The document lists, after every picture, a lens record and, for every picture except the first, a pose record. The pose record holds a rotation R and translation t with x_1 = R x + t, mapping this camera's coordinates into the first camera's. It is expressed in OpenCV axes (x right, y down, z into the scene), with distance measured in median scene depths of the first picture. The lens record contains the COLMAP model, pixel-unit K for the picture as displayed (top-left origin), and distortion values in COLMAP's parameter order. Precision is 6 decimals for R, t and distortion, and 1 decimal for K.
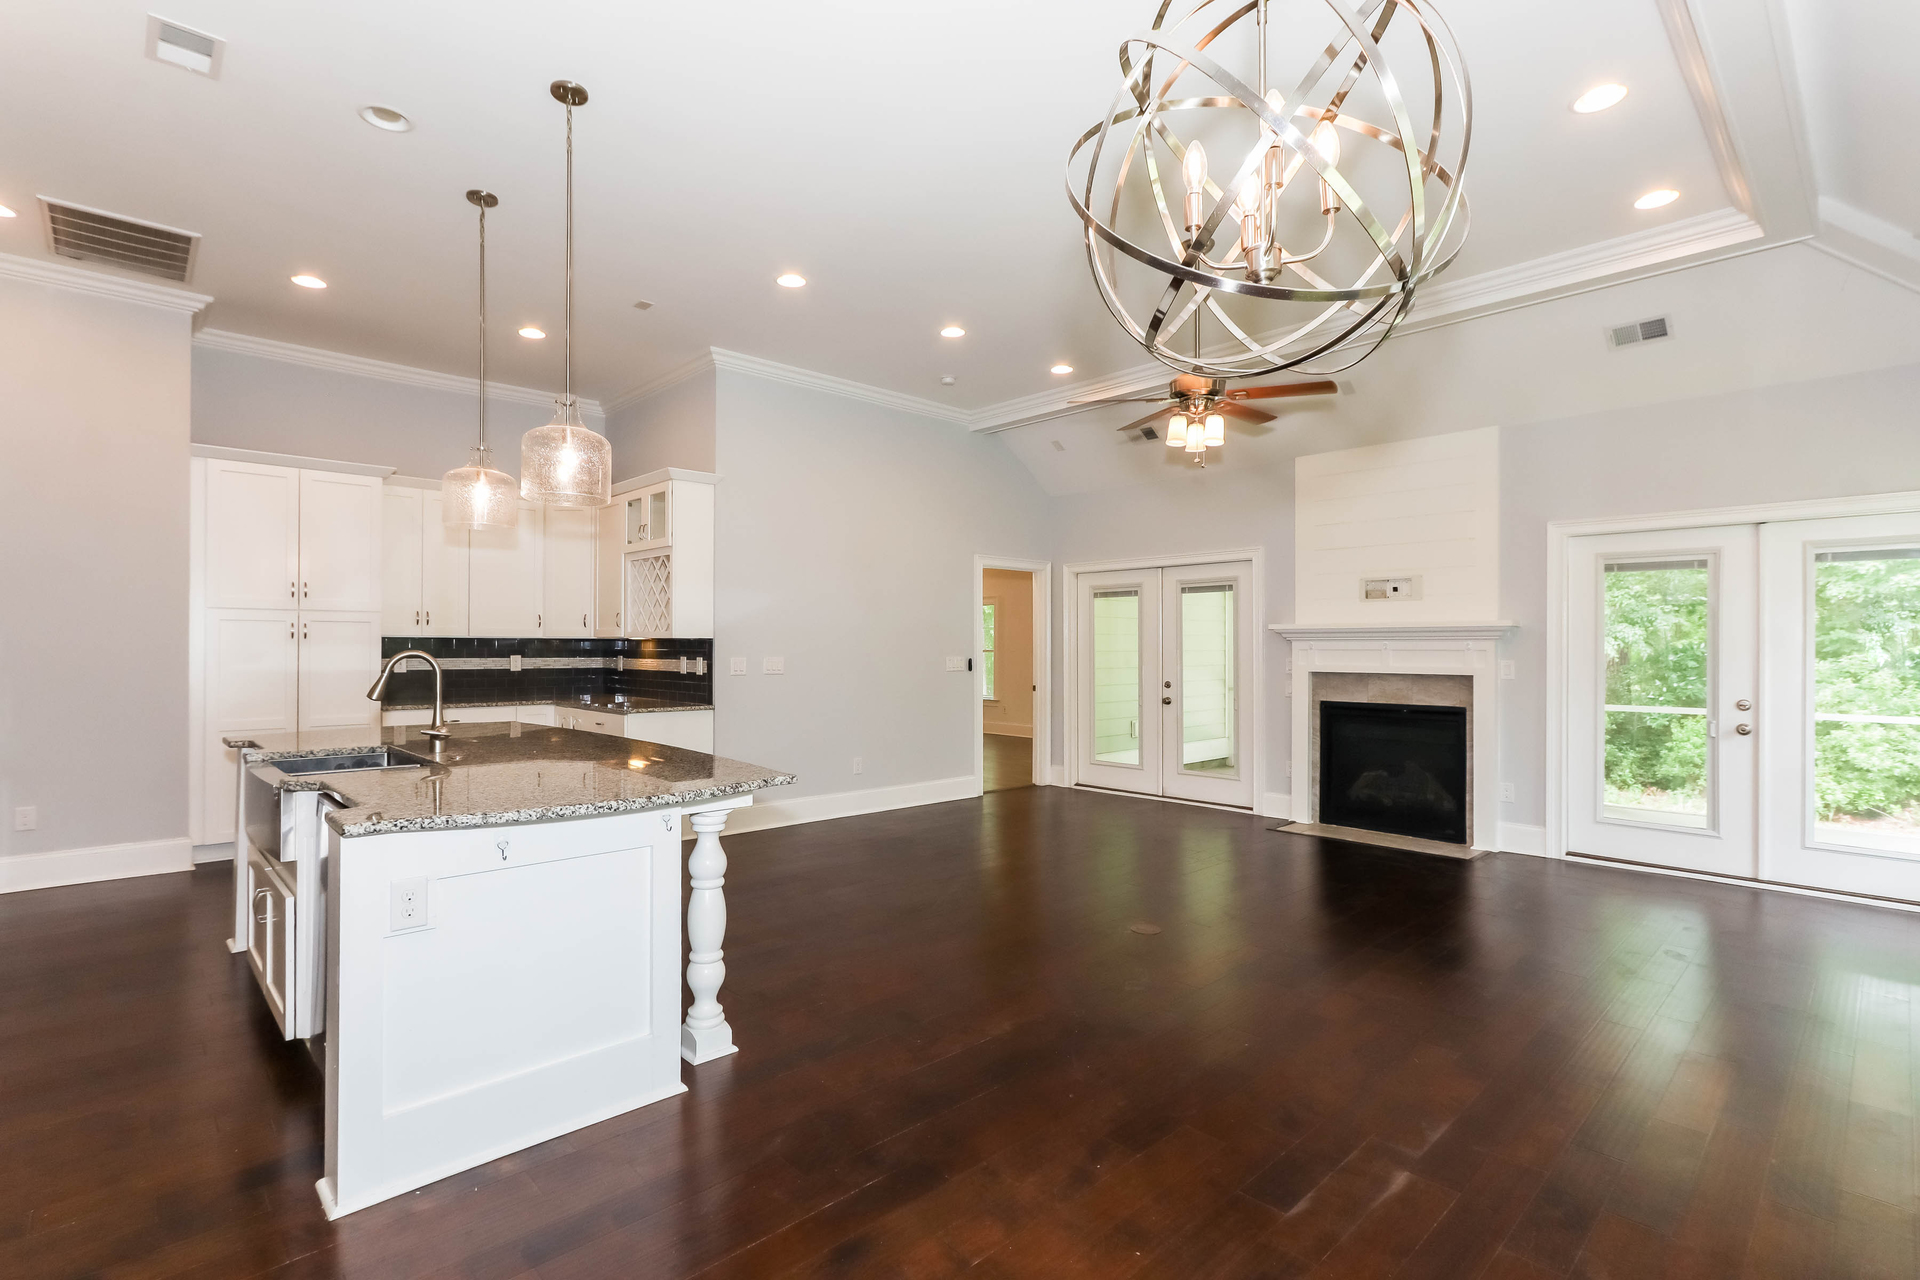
lens RADIAL K [[883.1, 0, 946.9], [0, 883.1, 640.8], [0, 0, 1]] dist [-0.002520, -0.000089]
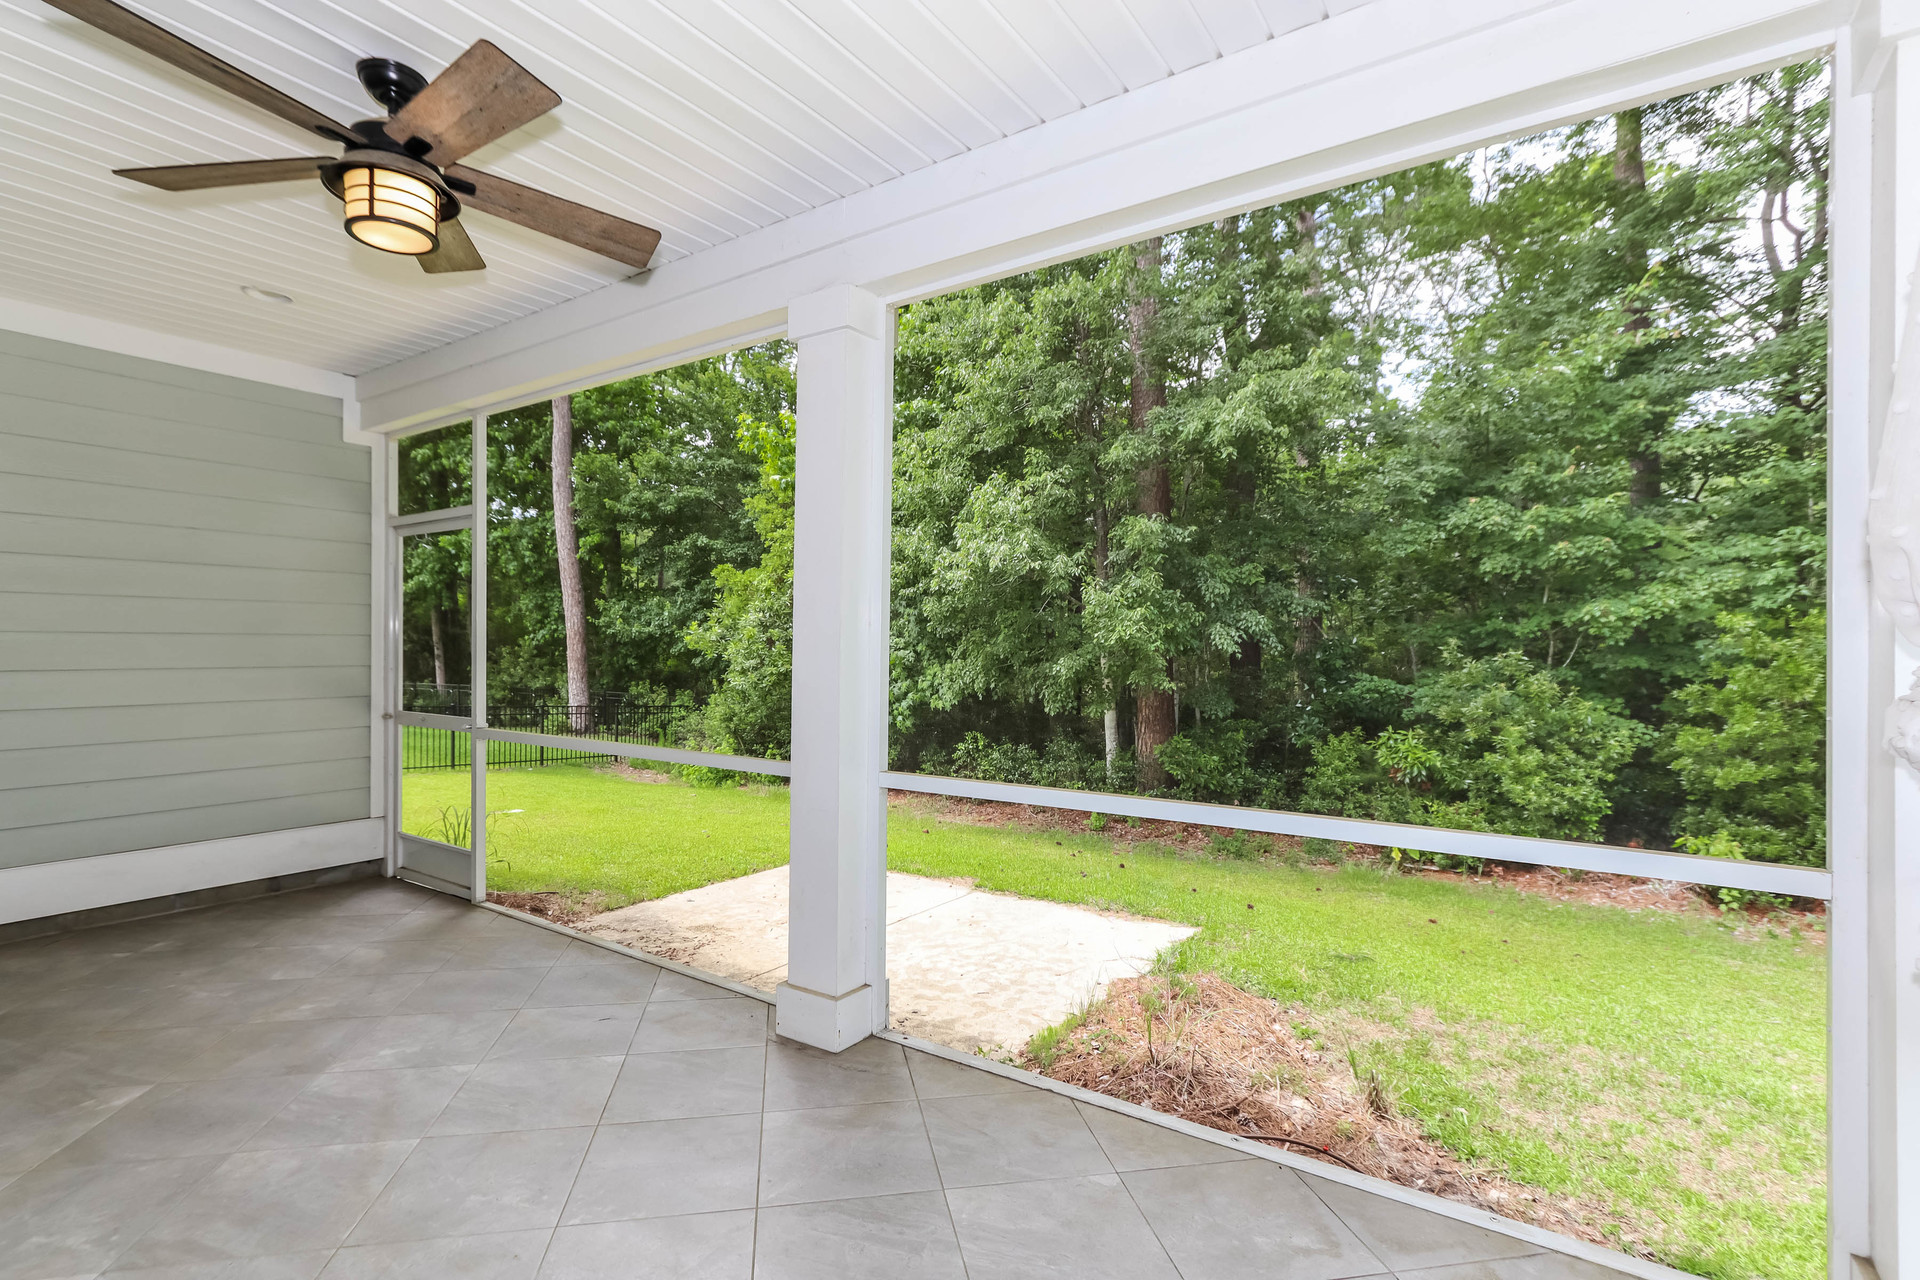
lens RADIAL K [[883.1, 0, 972.8], [0, 883.1, 642.6], [0, 0, 1]] dist [-0.002520, -0.000089]
pose [[0.973594, 0.004728, 0.228239, 0.416951], [-0.005383, 0.999983, 0.002246, 0.009580], [-0.228224, -0.003415, 0.973603, 0.376328]]
